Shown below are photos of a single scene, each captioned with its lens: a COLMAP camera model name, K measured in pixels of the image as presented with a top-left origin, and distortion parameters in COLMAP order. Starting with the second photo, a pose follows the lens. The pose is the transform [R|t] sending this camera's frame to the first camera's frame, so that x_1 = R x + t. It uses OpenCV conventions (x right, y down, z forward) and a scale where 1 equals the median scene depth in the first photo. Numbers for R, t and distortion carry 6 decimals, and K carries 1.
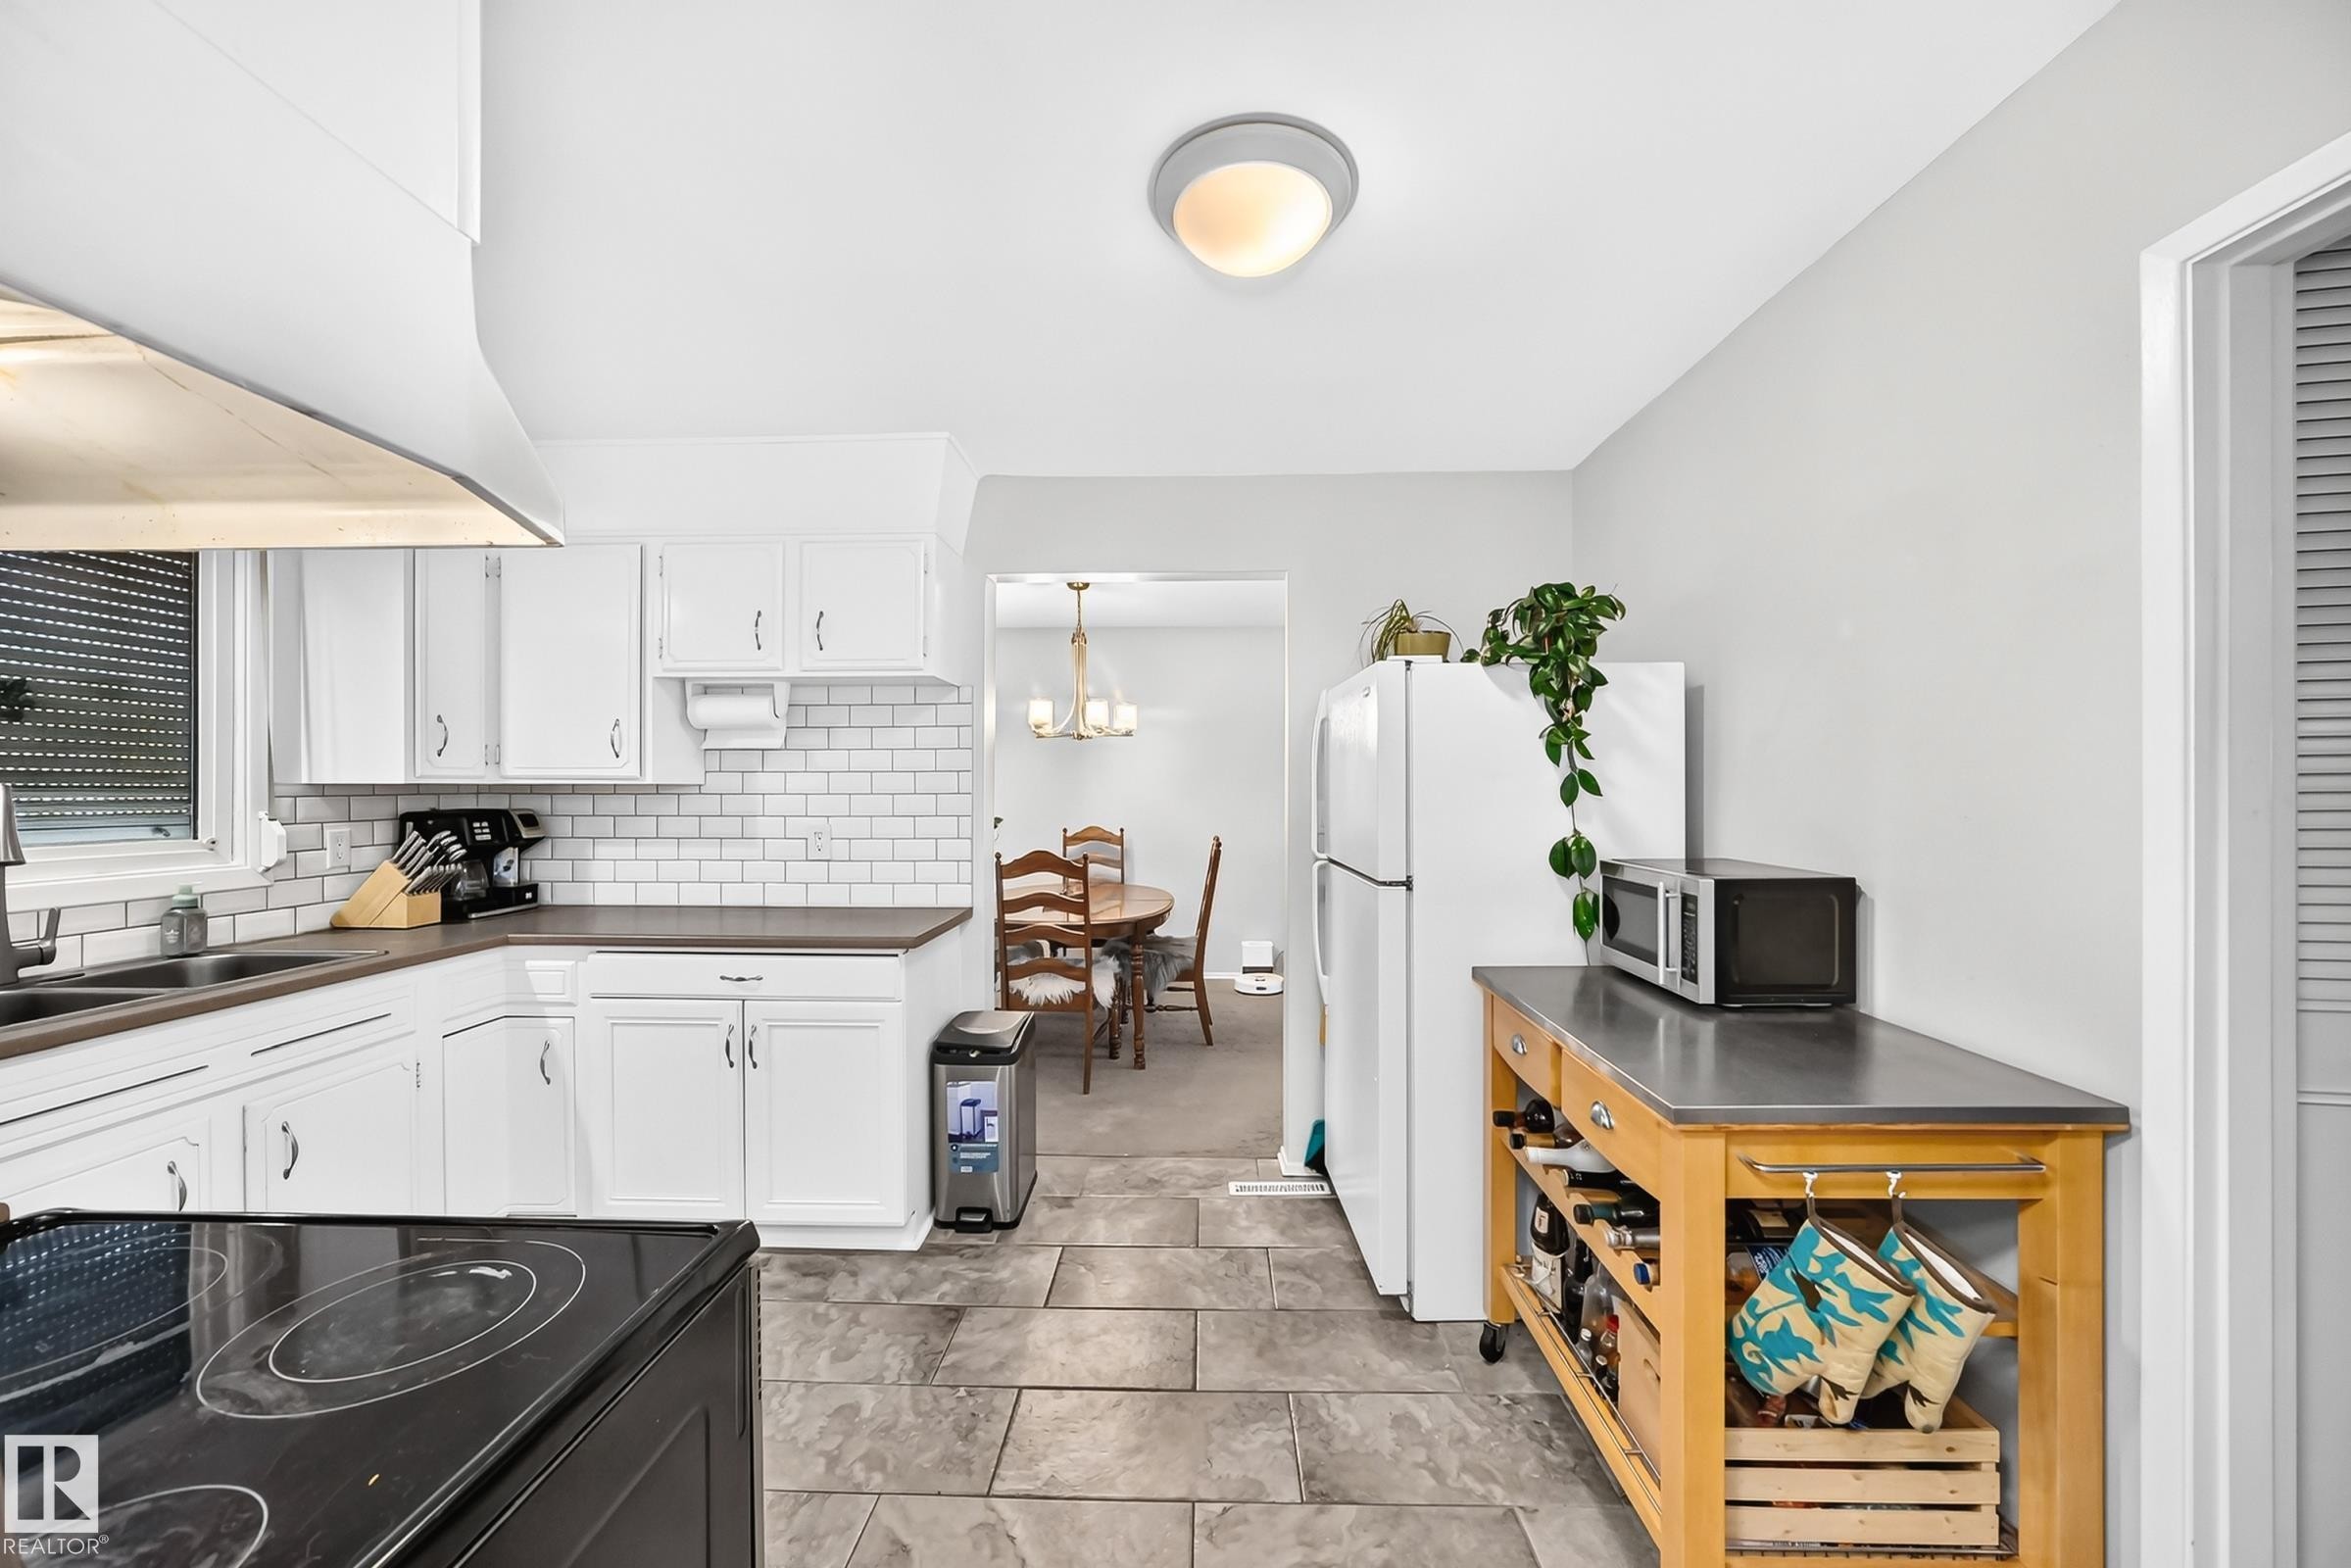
lens RADIAL K [[868.9, 0, 1169.1], [0, 868.9, 782.9], [0, 0, 1]] dist [-0.018253, 0.000479]
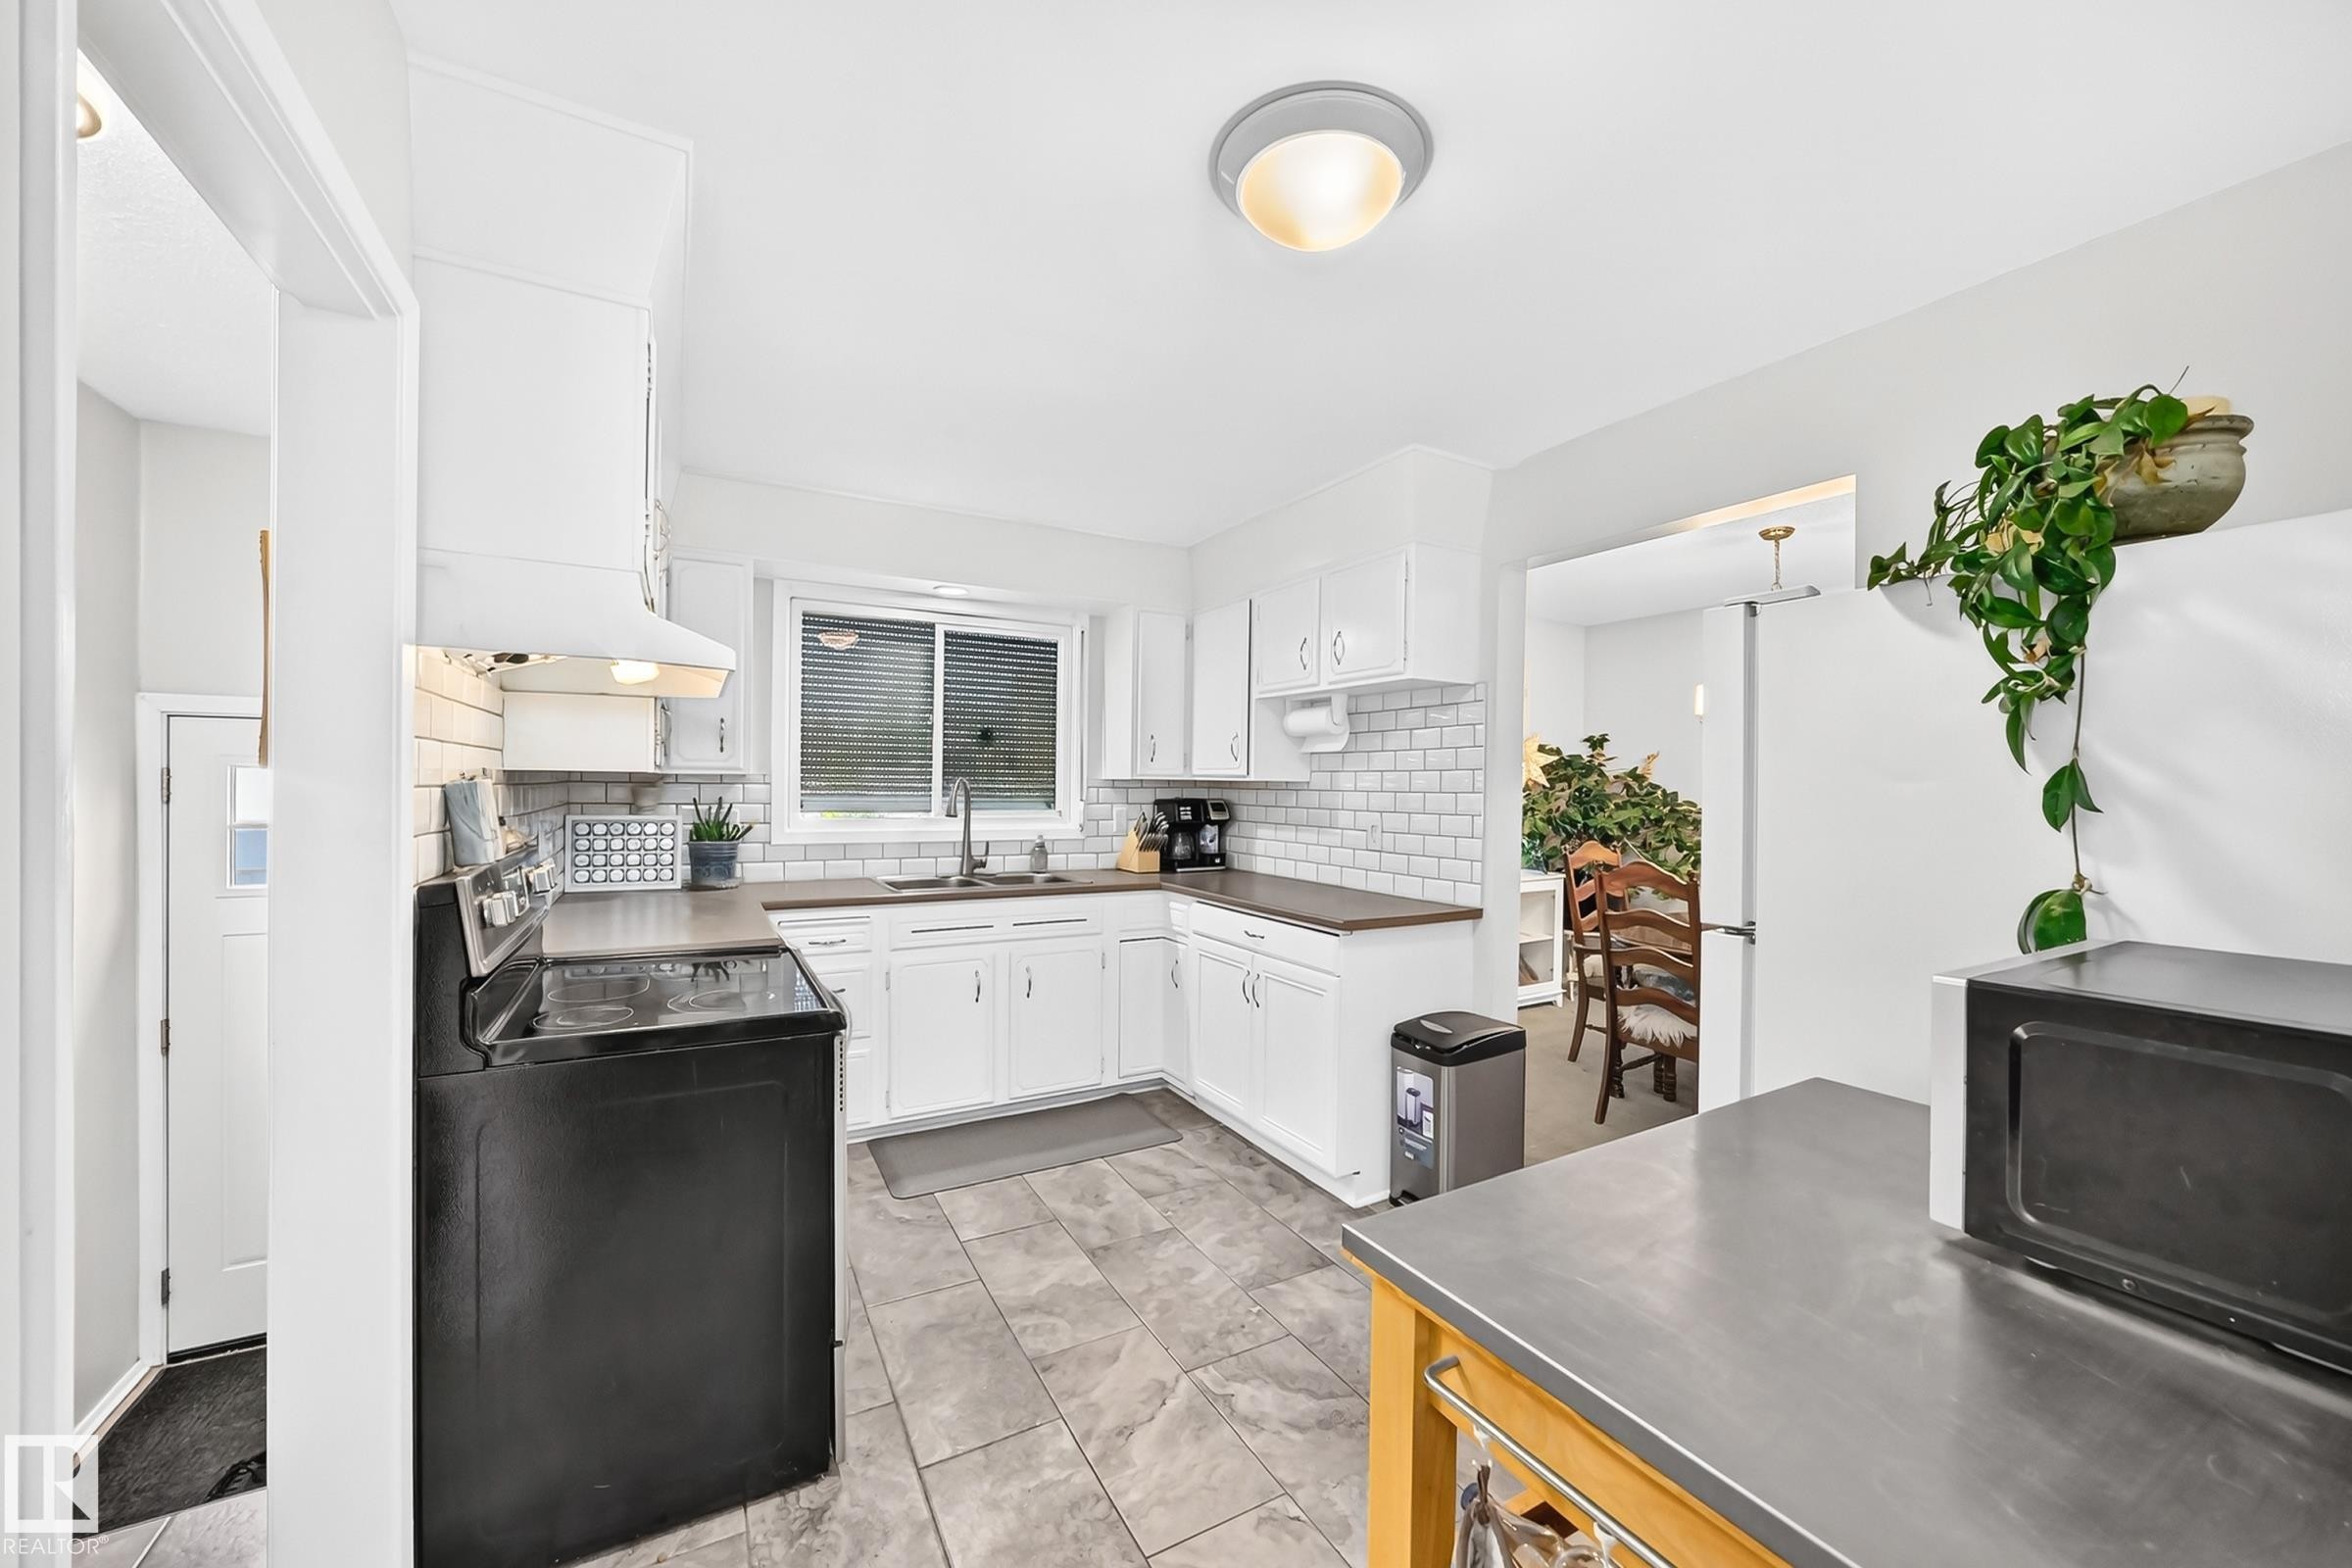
lens RADIAL K [[869.3, 0, 1163.3], [0, 869.3, 789.1], [0, 0, 1]] dist [-0.018253, 0.000479]
pose [[0.518747, 0.012067, -0.854843, 0.459806], [-0.007962, 0.999925, 0.009283, 0.002201], [0.854891, 0.001990, 0.518804, 0.200073]]
